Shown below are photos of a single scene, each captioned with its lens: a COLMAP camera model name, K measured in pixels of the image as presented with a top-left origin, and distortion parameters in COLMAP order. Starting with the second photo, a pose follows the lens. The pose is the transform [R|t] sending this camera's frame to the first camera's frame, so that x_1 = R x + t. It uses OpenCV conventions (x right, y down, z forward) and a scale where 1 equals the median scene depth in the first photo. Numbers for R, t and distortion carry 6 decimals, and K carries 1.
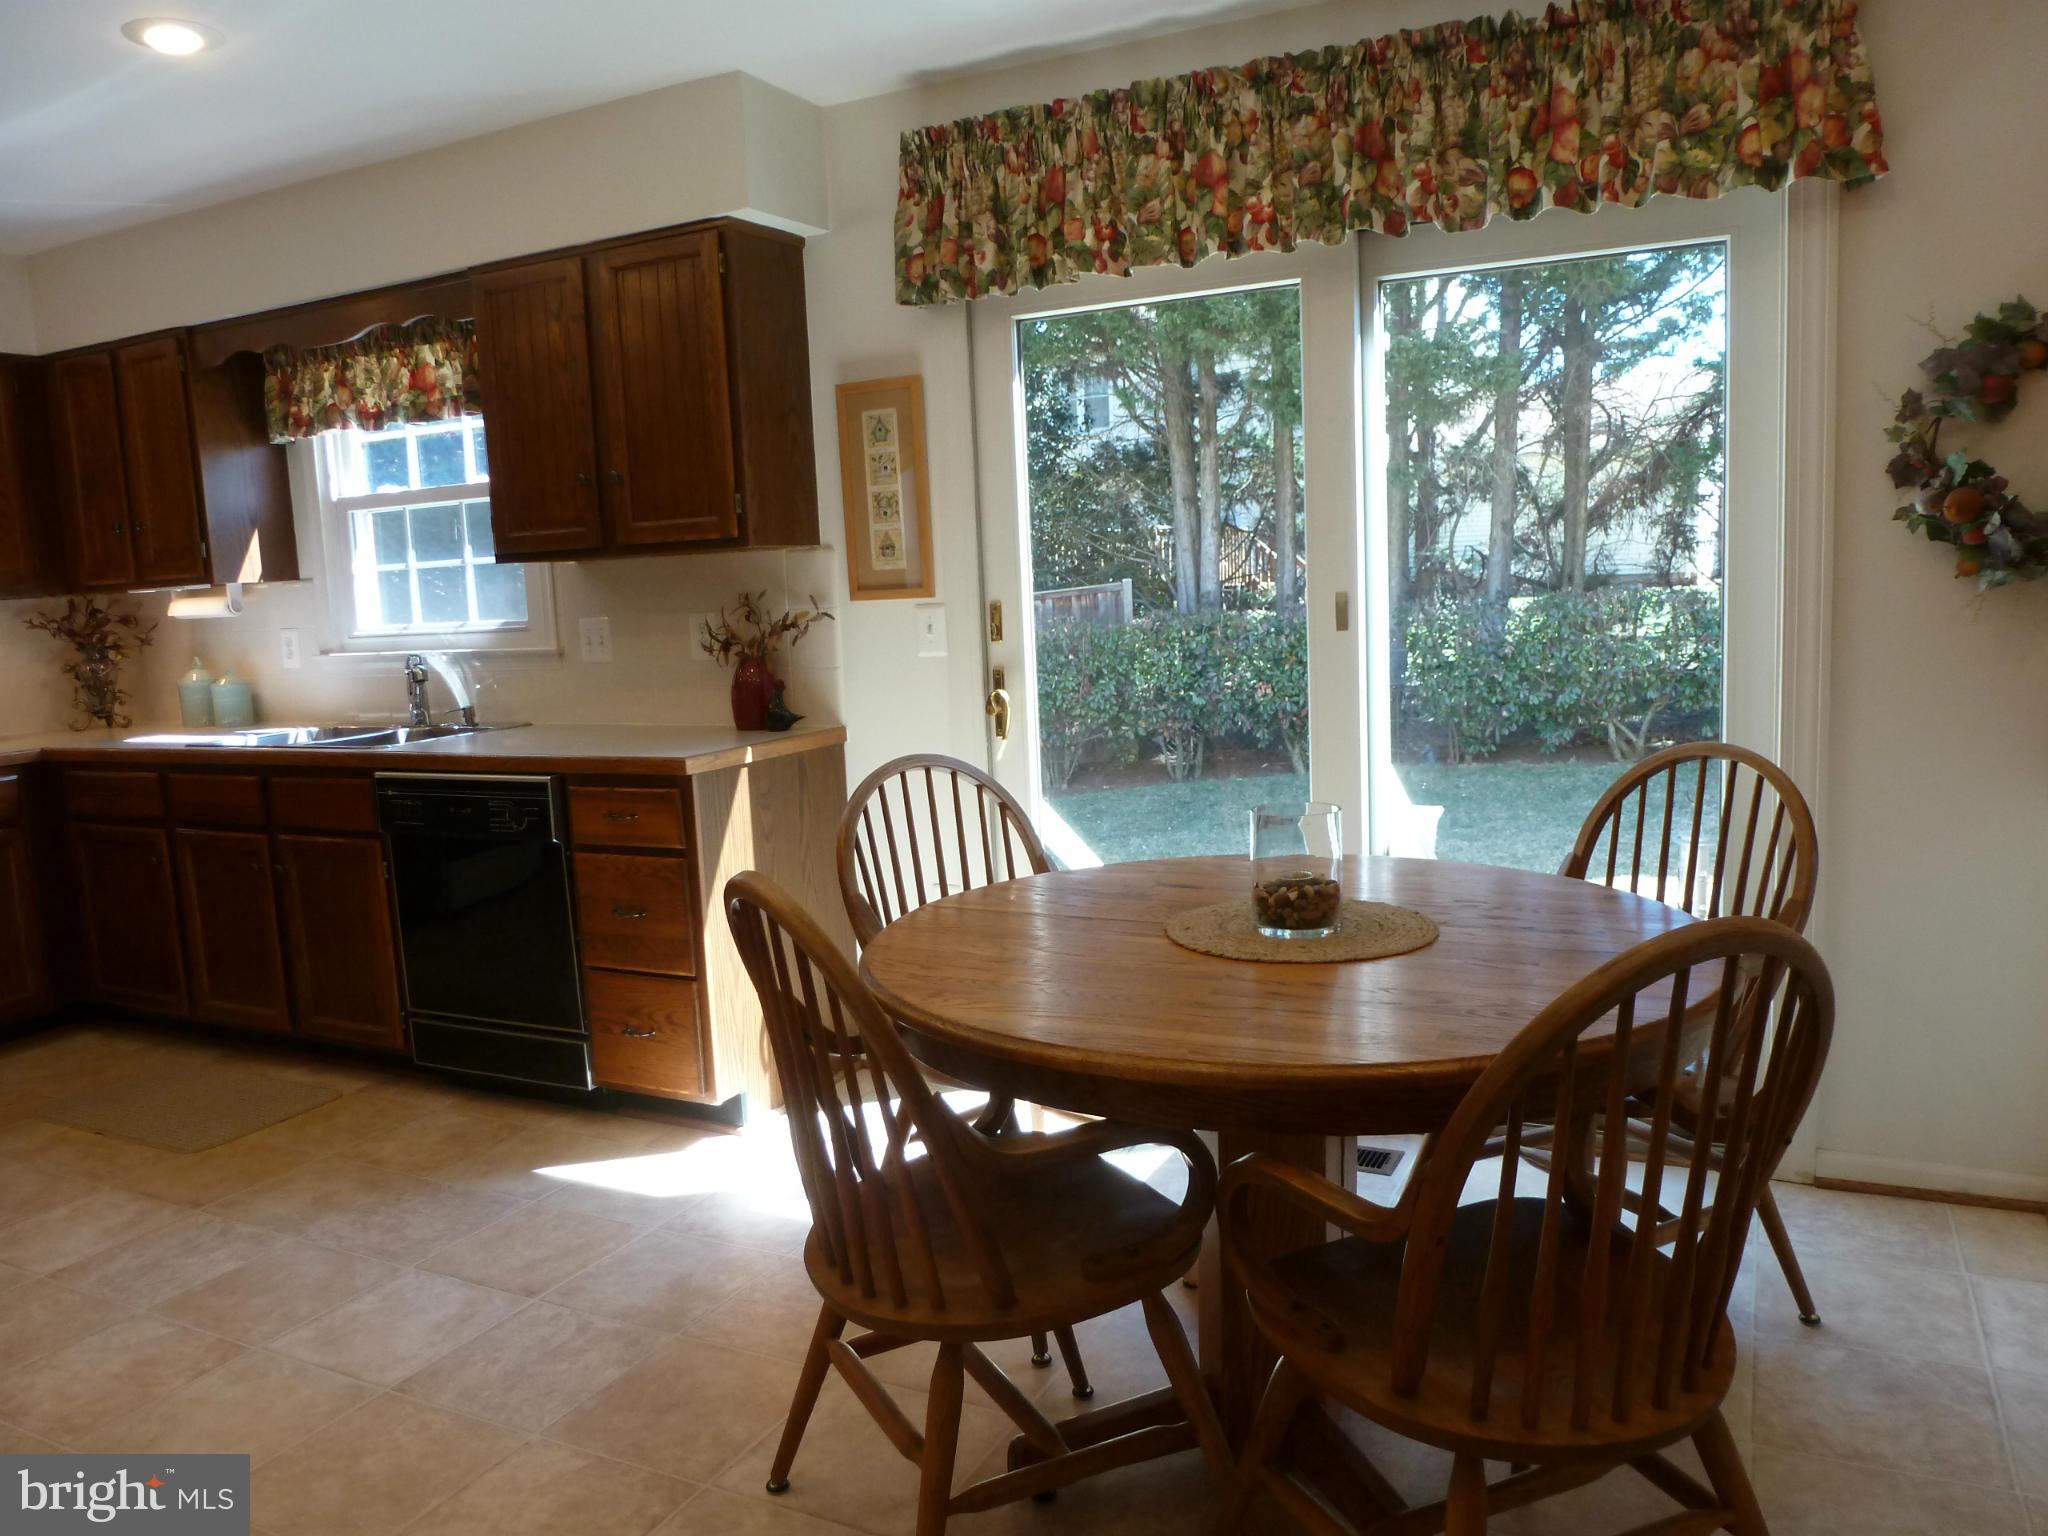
lens RADIAL K [[1466.2, 0, 1033.5], [0, 1466.2, 771.9], [0, 0, 1]] dist [-0.066019, 0.025102]
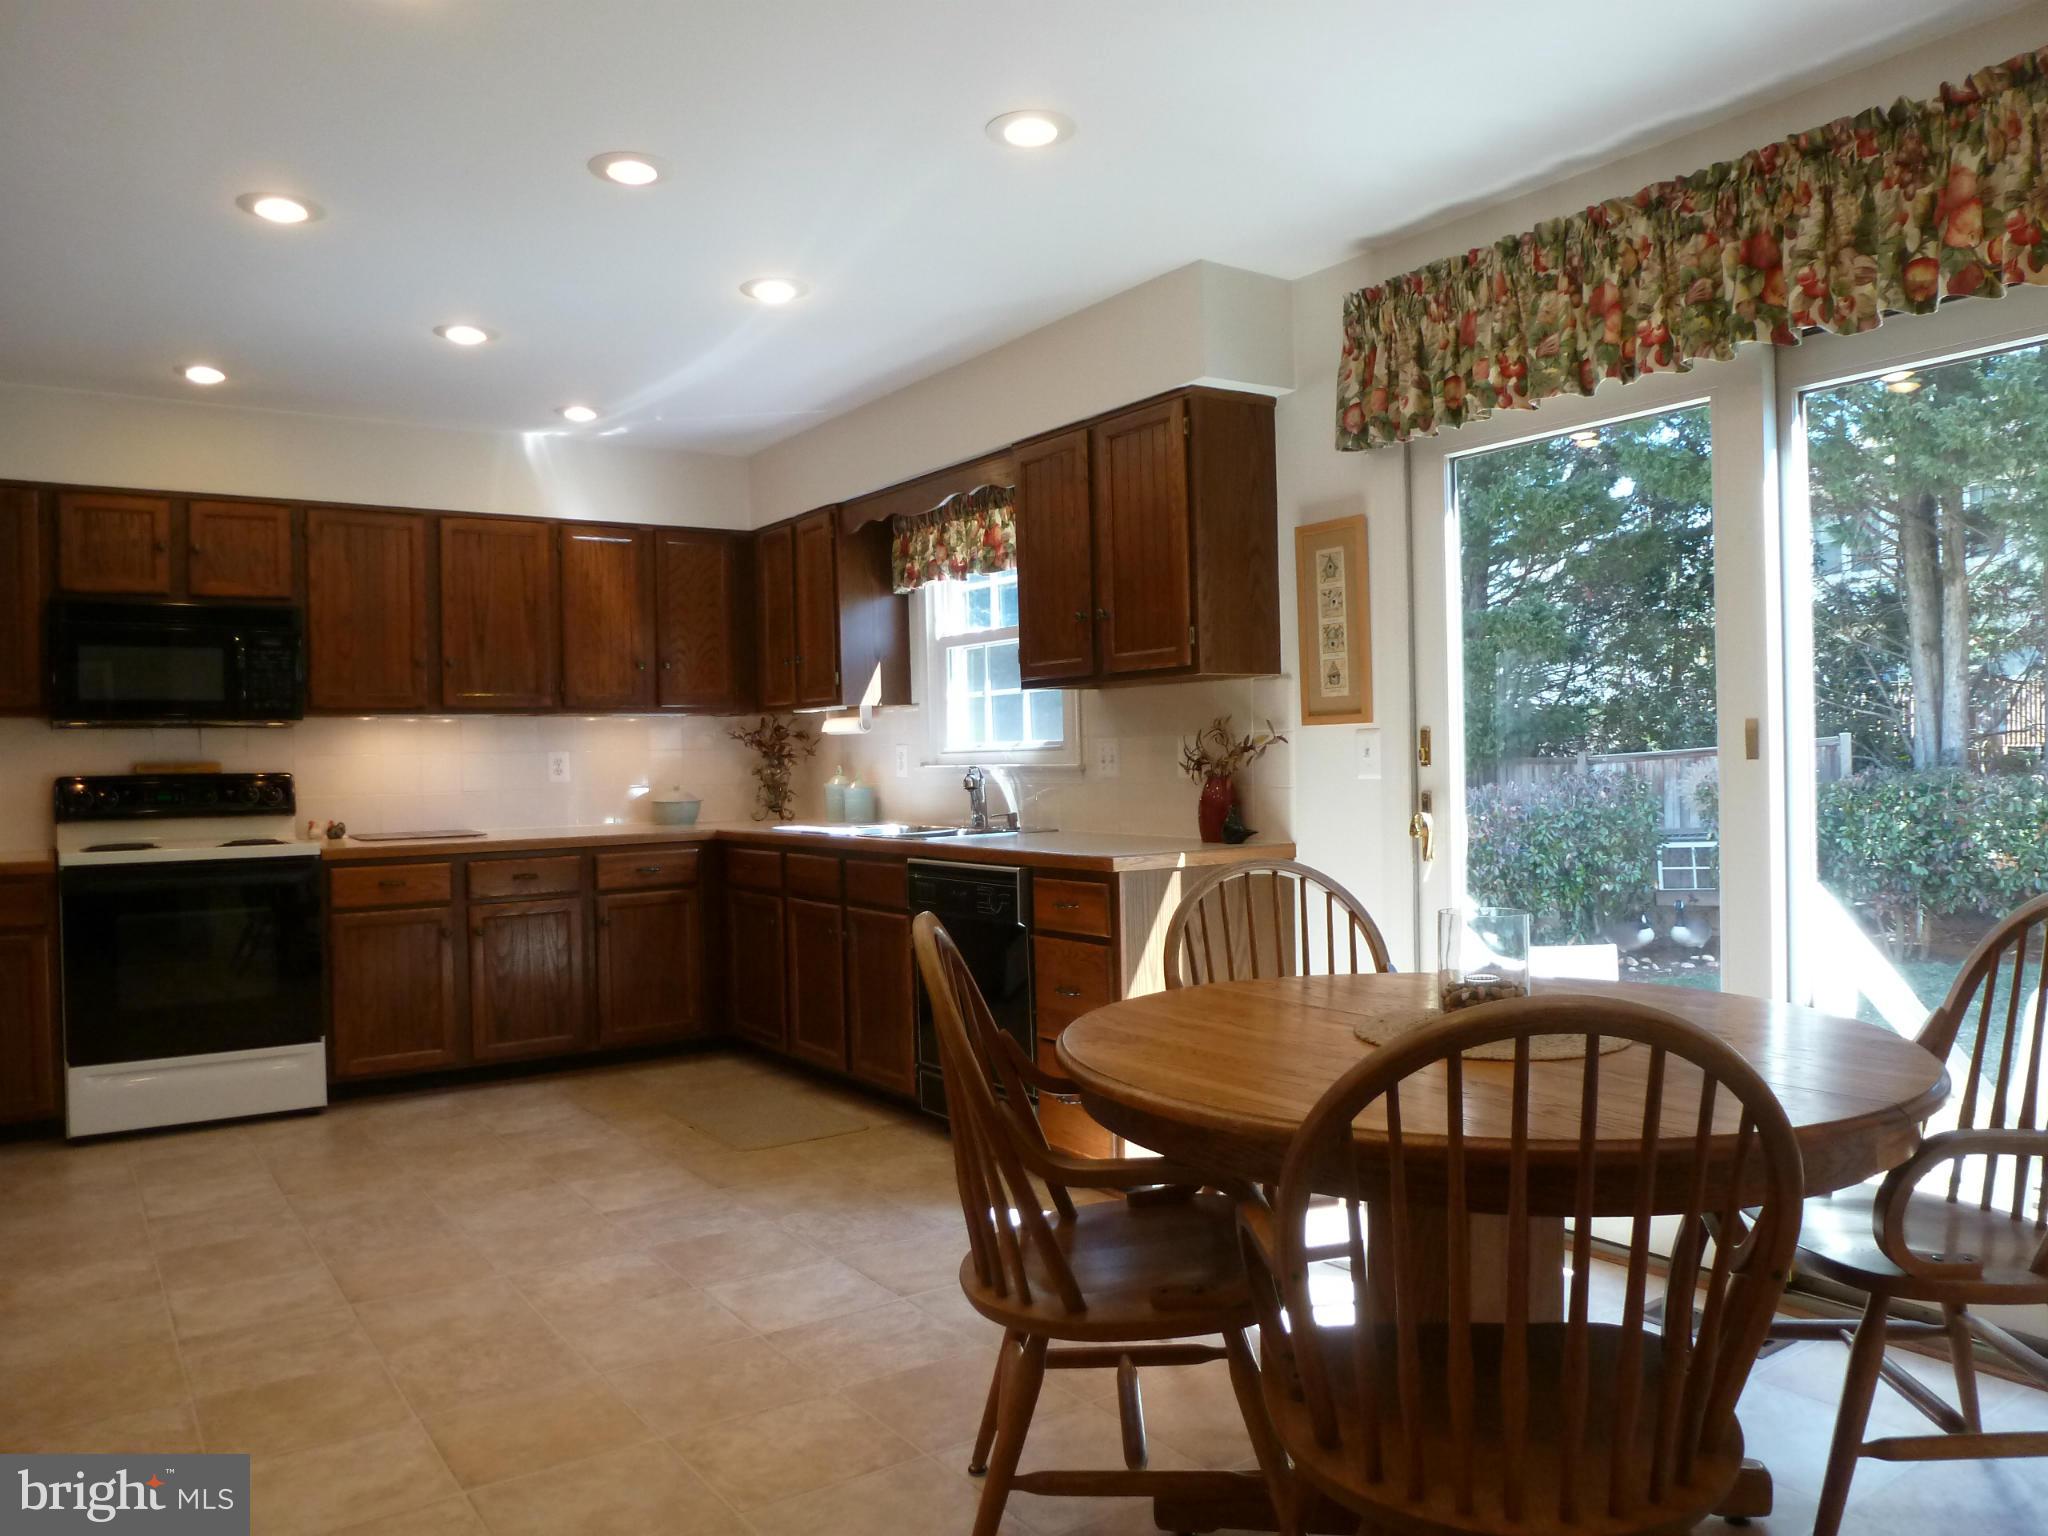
lens RADIAL K [[1466.2, 0, 1032.0], [0, 1466.2, 766.1], [0, 0, 1]] dist [-0.066019, 0.025102]
pose [[0.875339, 0.028413, -0.482675, 0.245820], [-0.080024, 0.993018, -0.086669, 0.023440], [0.476842, 0.114490, 0.871501, -0.024401]]
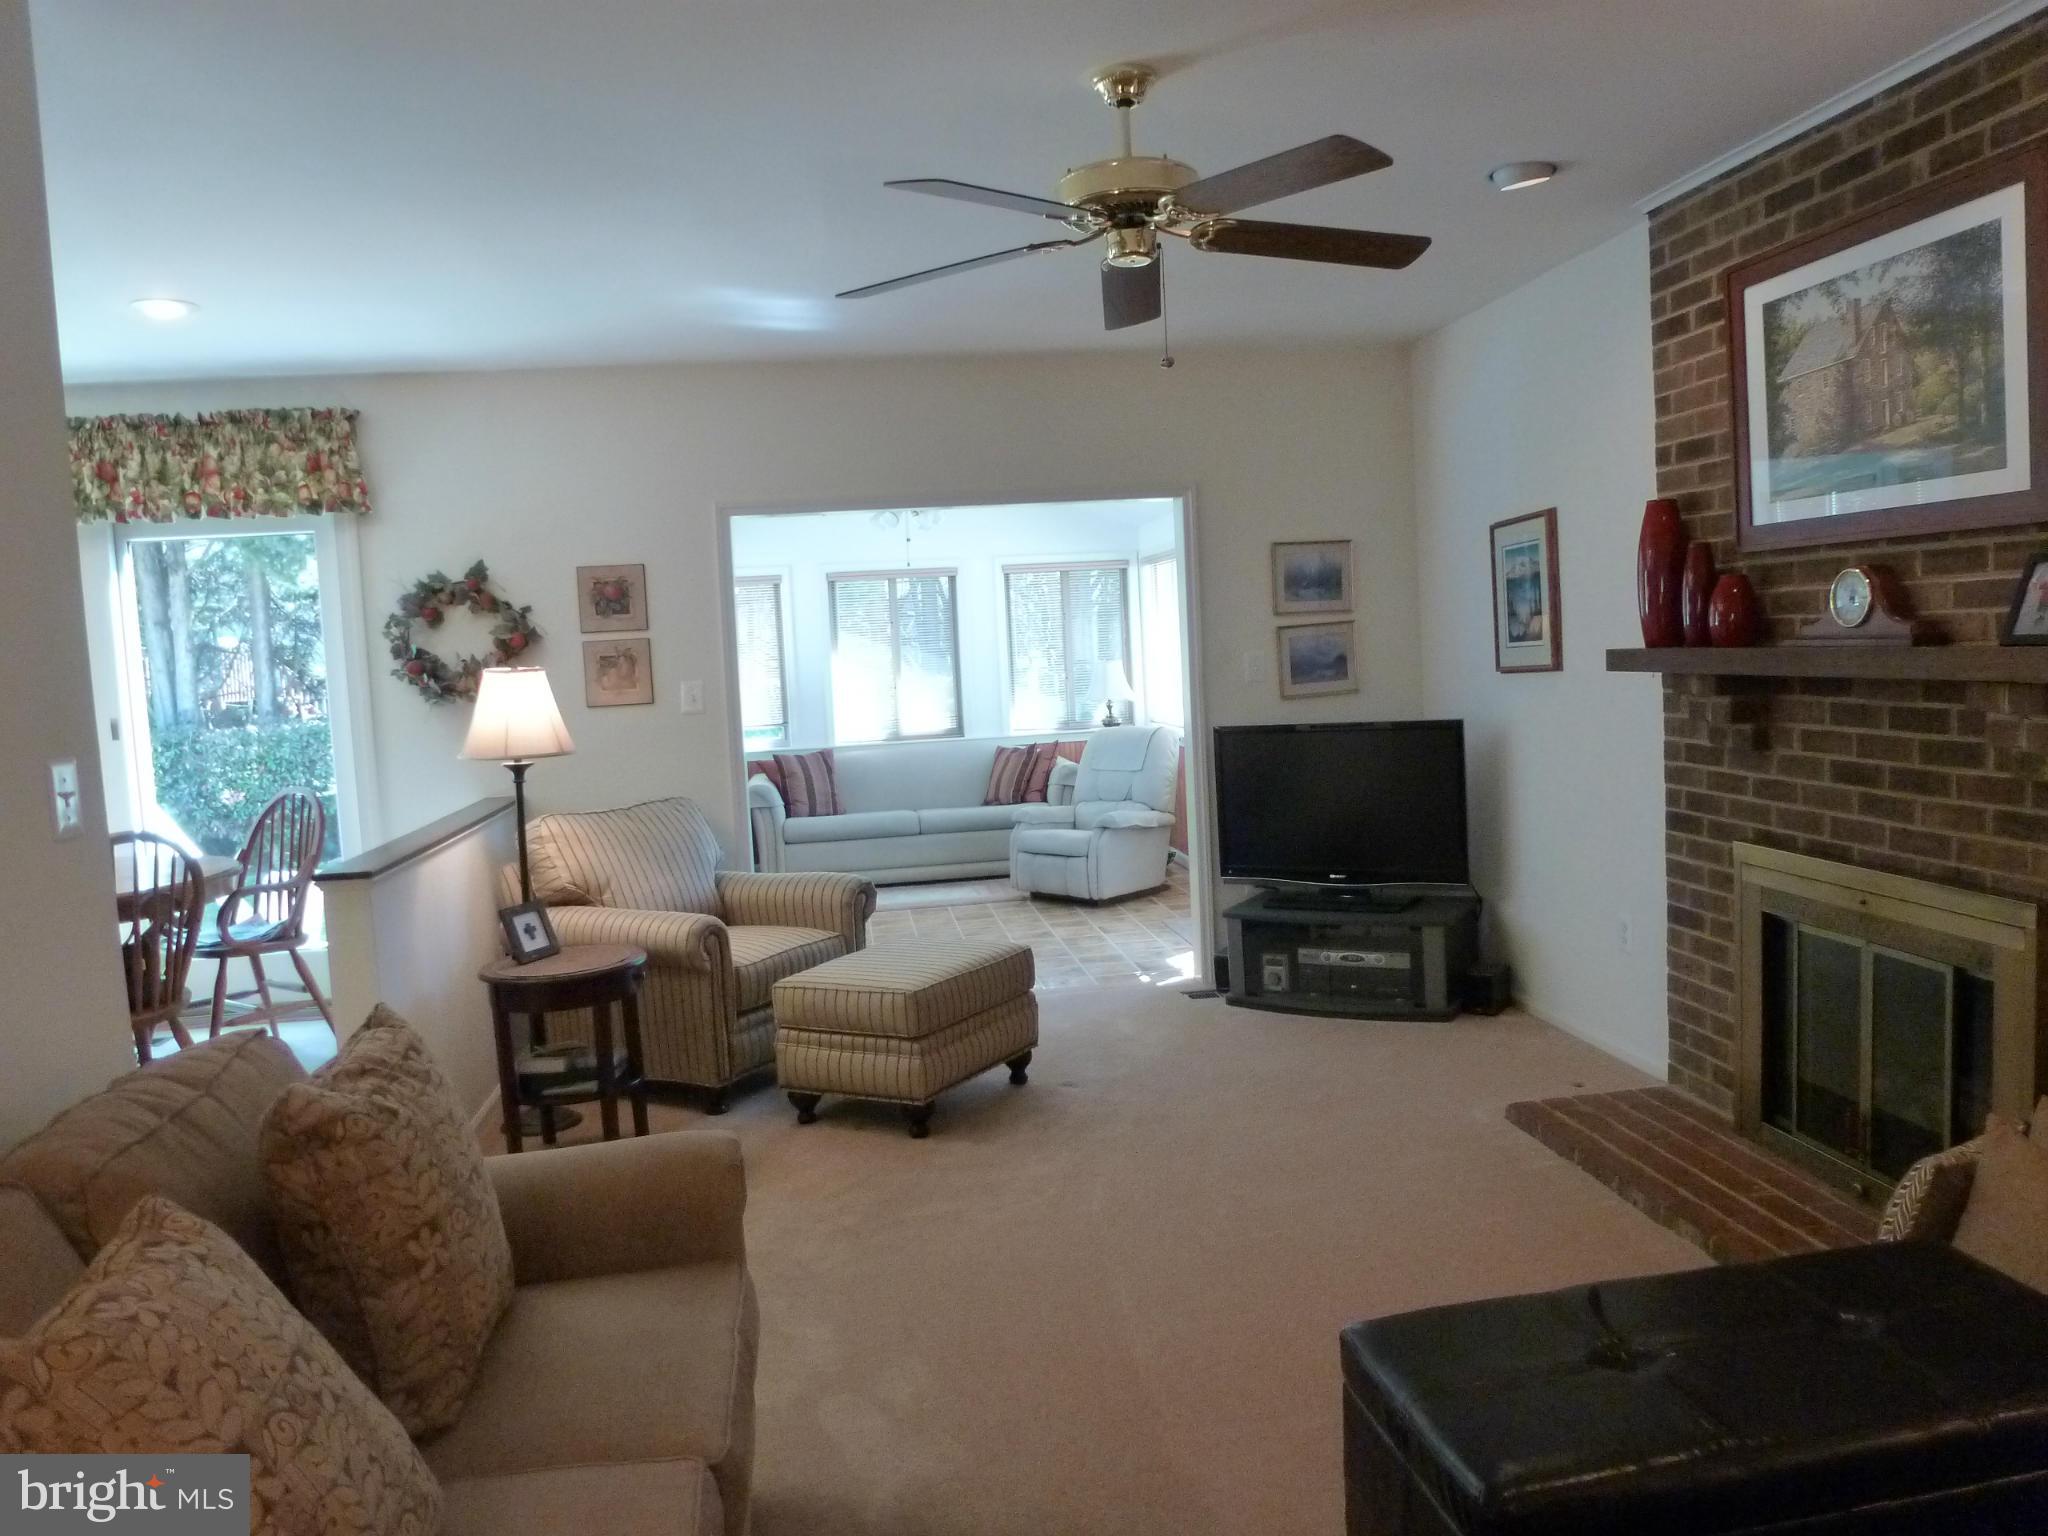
lens RADIAL K [[1466.2, 0, 1044.7], [0, 1466.2, 772.6], [0, 0, 1]] dist [-0.066019, 0.025102]
pose [[0.816732, -0.049533, 0.574888, 0.128211], [0.090488, 0.994976, -0.042825, 0.111078], [-0.569878, 0.086997, 0.817111, -0.979293]]
